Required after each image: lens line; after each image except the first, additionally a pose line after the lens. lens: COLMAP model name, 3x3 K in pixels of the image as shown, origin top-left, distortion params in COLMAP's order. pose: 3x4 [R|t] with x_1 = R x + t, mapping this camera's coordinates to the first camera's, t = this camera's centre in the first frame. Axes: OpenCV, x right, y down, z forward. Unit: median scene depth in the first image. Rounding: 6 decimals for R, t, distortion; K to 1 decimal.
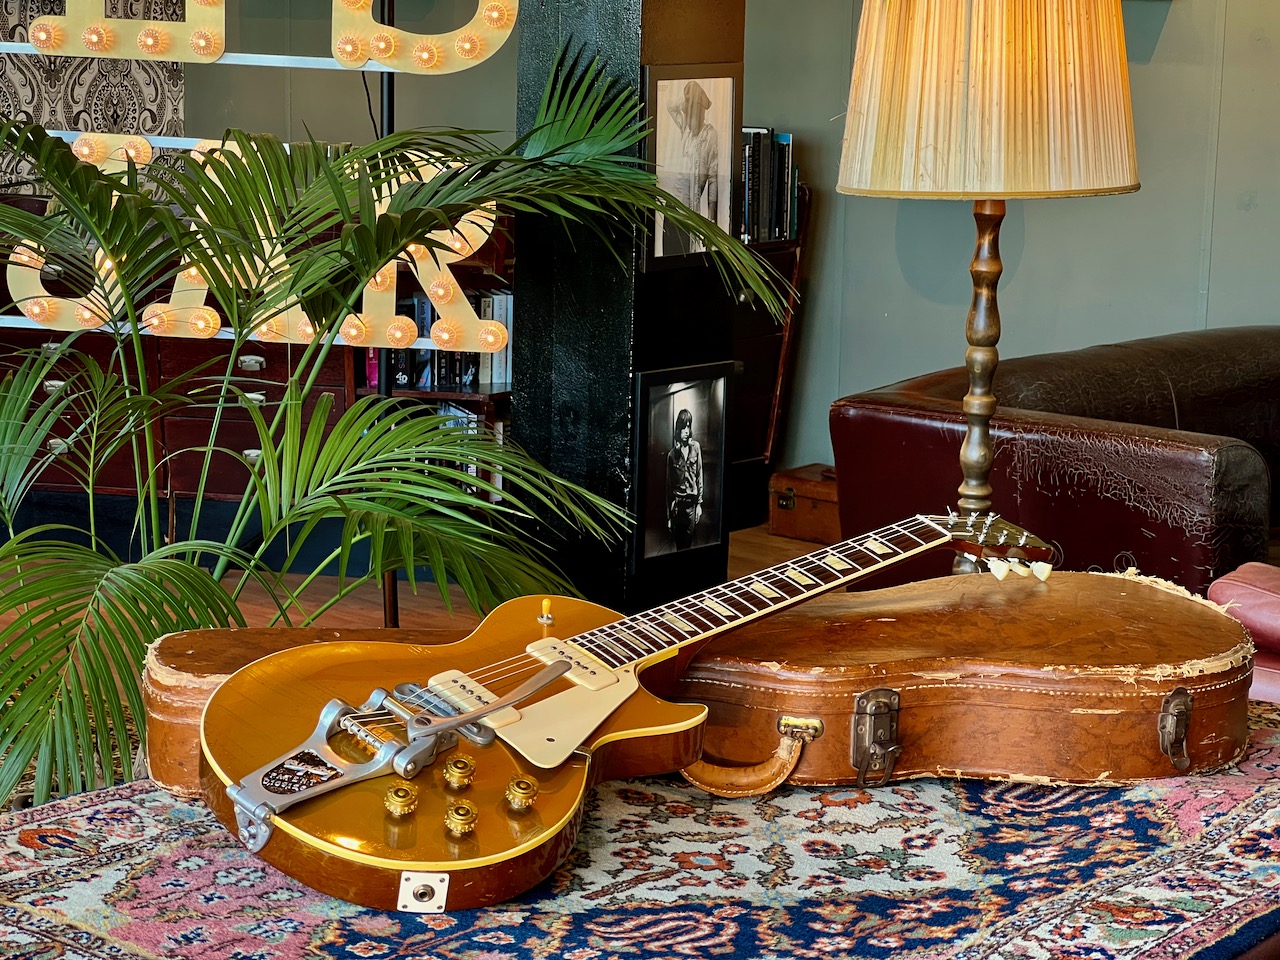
lens RADIAL K [[2779.8, 0, 670.2], [0, 2779.8, 500.2], [0, 0, 1]] dist [-0.074239, 3.213661]
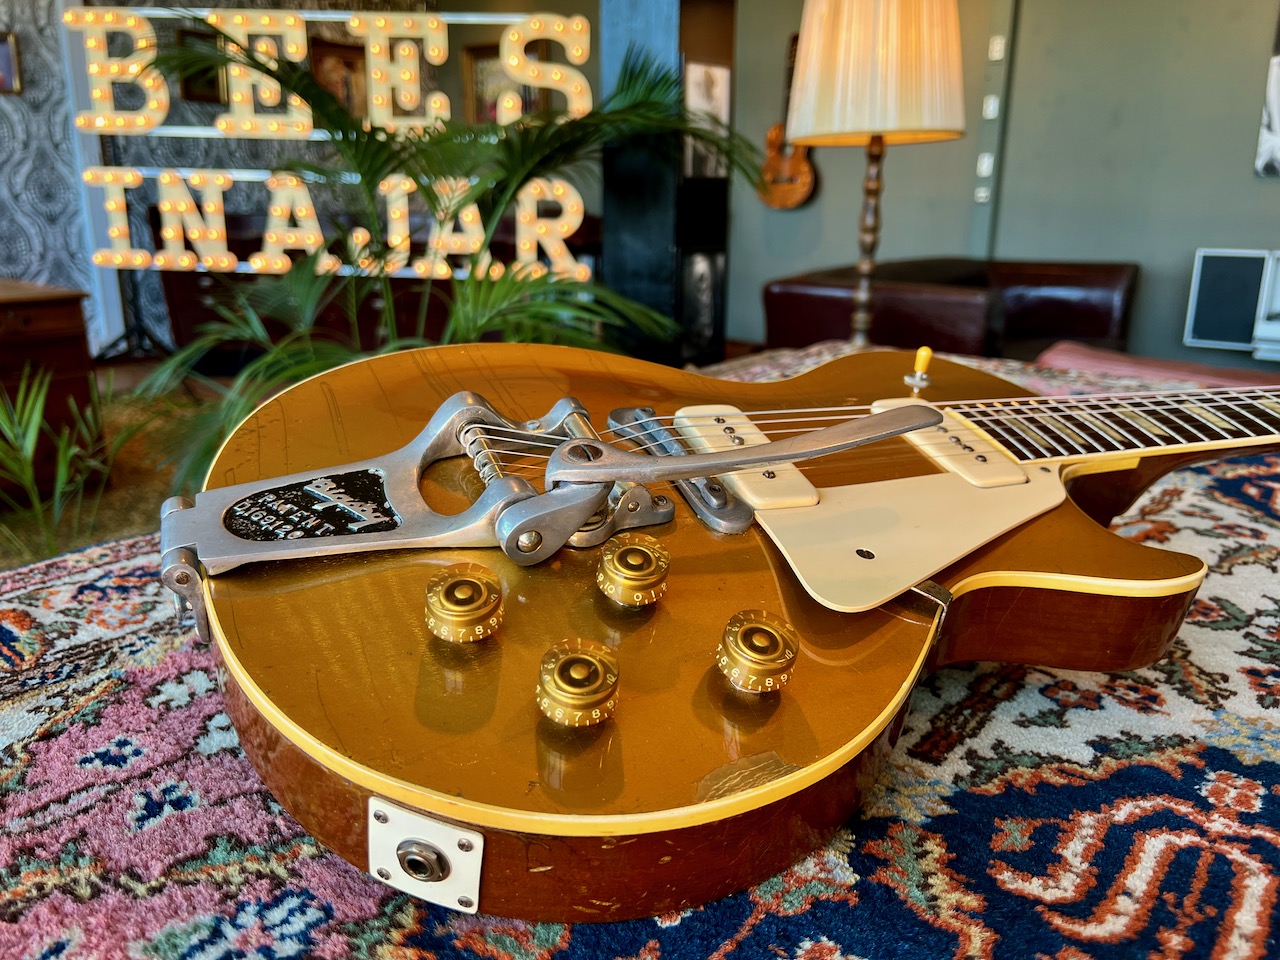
lens RADIAL K [[1011.1, 0, 640.0], [0, 1011.1, 480.0], [0, 0, 1]] dist [0.013446, 0.004602]
pose [[0.999767, -0.021530, -0.001382, -0.075631], [0.021558, 0.994470, 0.102788, 0.066610], [-0.000839, -0.102794, 0.994702, 0.761933]]
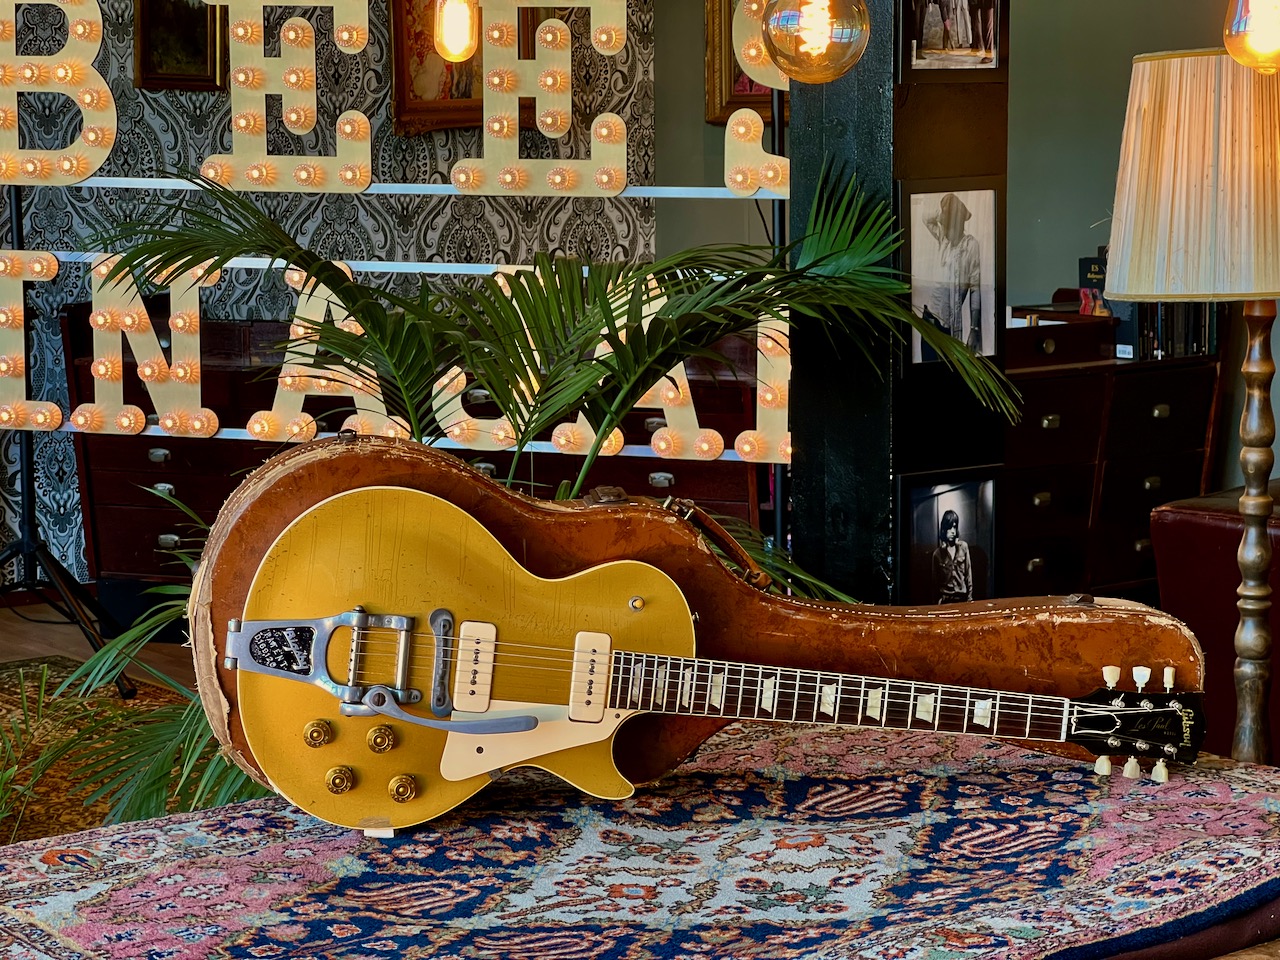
lens RADIAL K [[2779.8, 0, 670.2], [0, 2779.8, 500.2], [0, 0, 1]] dist [-0.074239, 3.213661]
pose [[0.978263, -0.004943, -0.207309, 0.247892], [-0.004959, 0.998872, -0.047215, 0.027417], [0.207309, 0.047216, 0.977135, -0.067558]]
